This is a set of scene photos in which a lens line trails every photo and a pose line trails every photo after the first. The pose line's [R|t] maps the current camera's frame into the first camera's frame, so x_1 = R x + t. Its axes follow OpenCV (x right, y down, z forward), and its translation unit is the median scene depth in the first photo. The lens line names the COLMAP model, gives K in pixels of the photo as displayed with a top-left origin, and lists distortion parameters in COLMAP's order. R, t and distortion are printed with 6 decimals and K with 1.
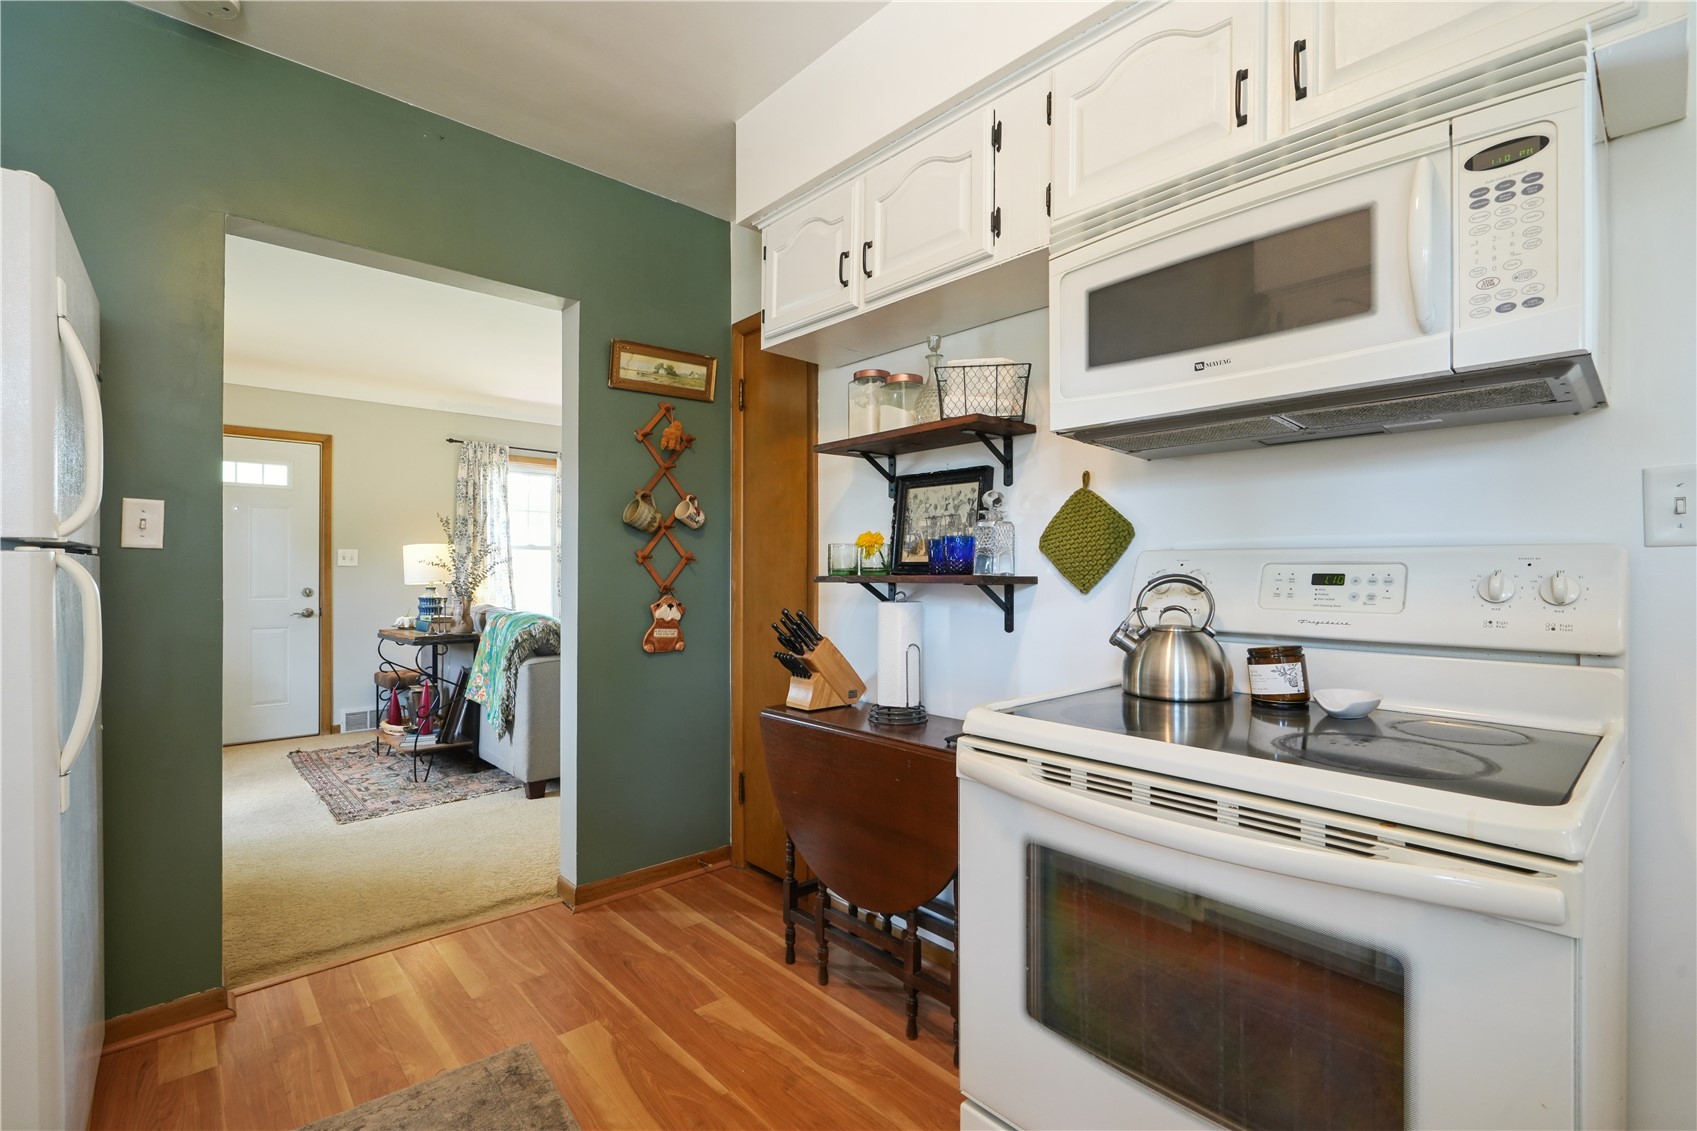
lens RADIAL K [[757.2, 0, 848.5], [0, 757.2, 565.5], [0, 0, 1]] dist [-0.014268, -0.000139]
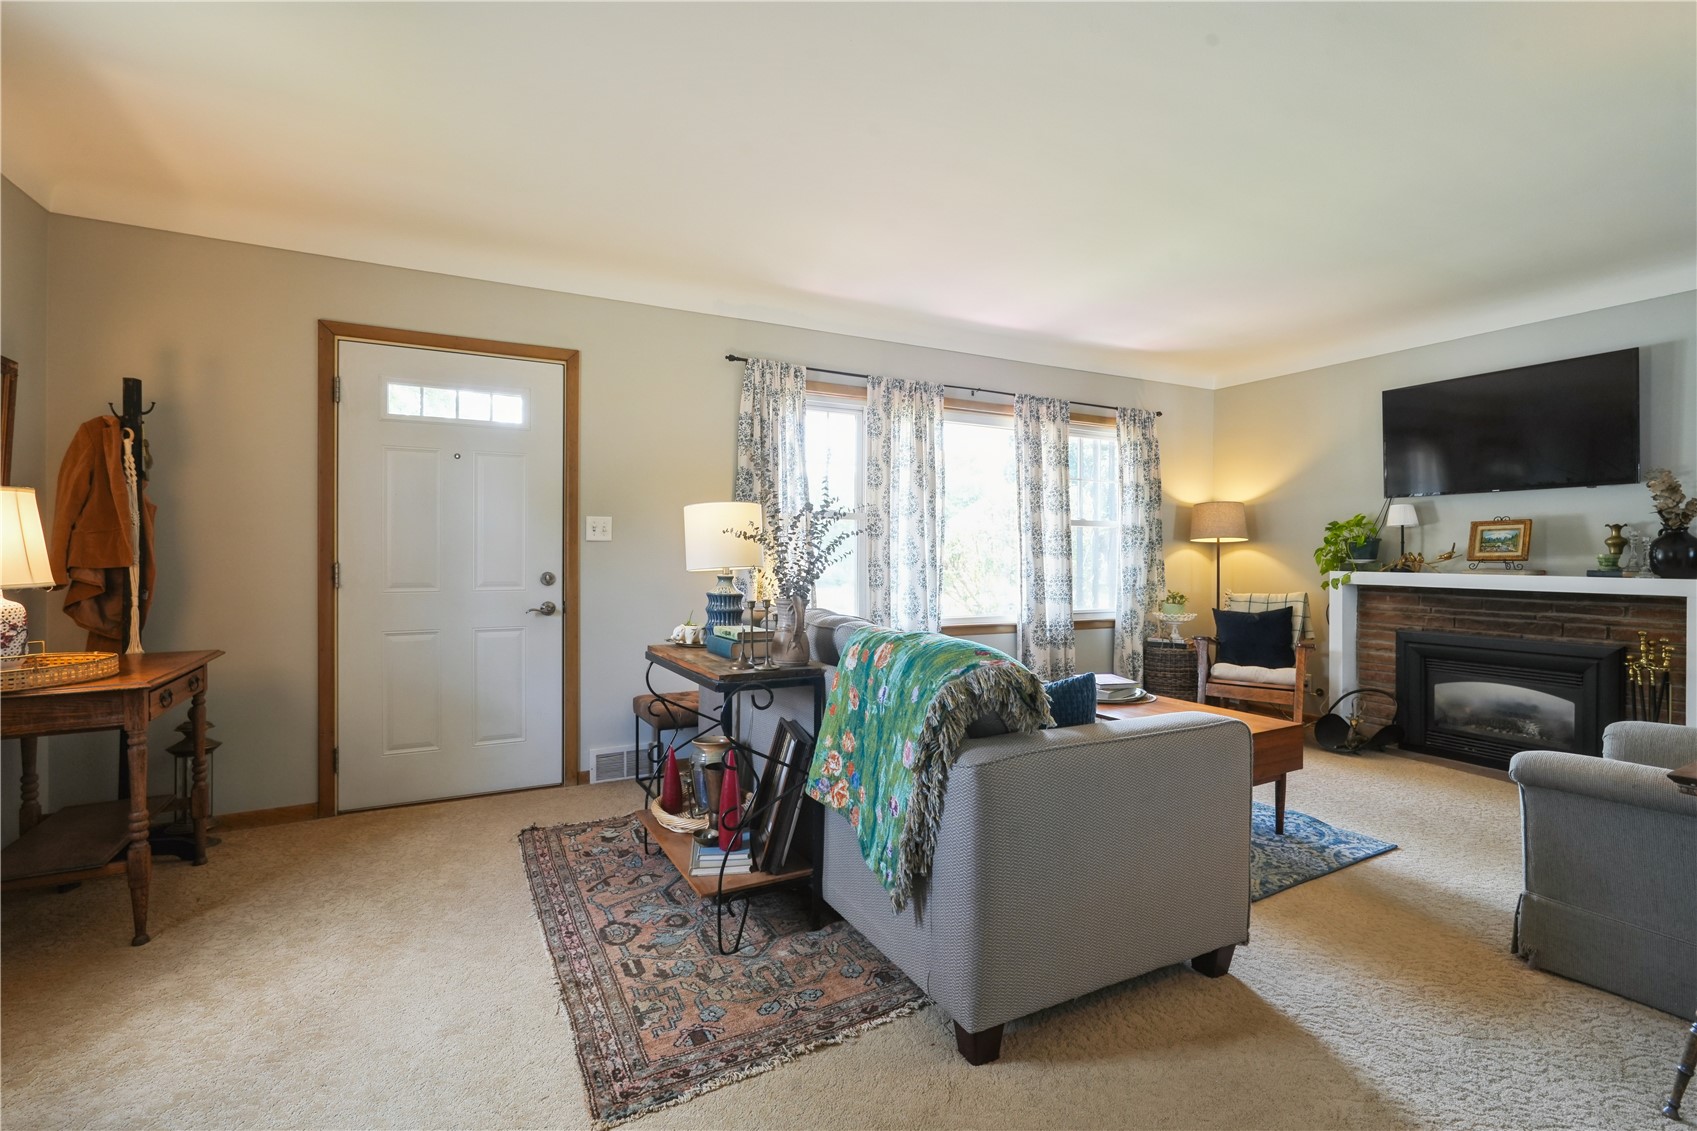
lens RADIAL K [[779.9, 0, 845.8], [0, 779.9, 550.0], [0, 0, 1]] dist [-0.031412, -0.000002]
pose [[0.963863, 0.005320, -0.266346, -0.304452], [-0.003202, 0.999960, 0.008387, 0.002689], [0.266380, -0.007231, 0.963841, 0.441632]]
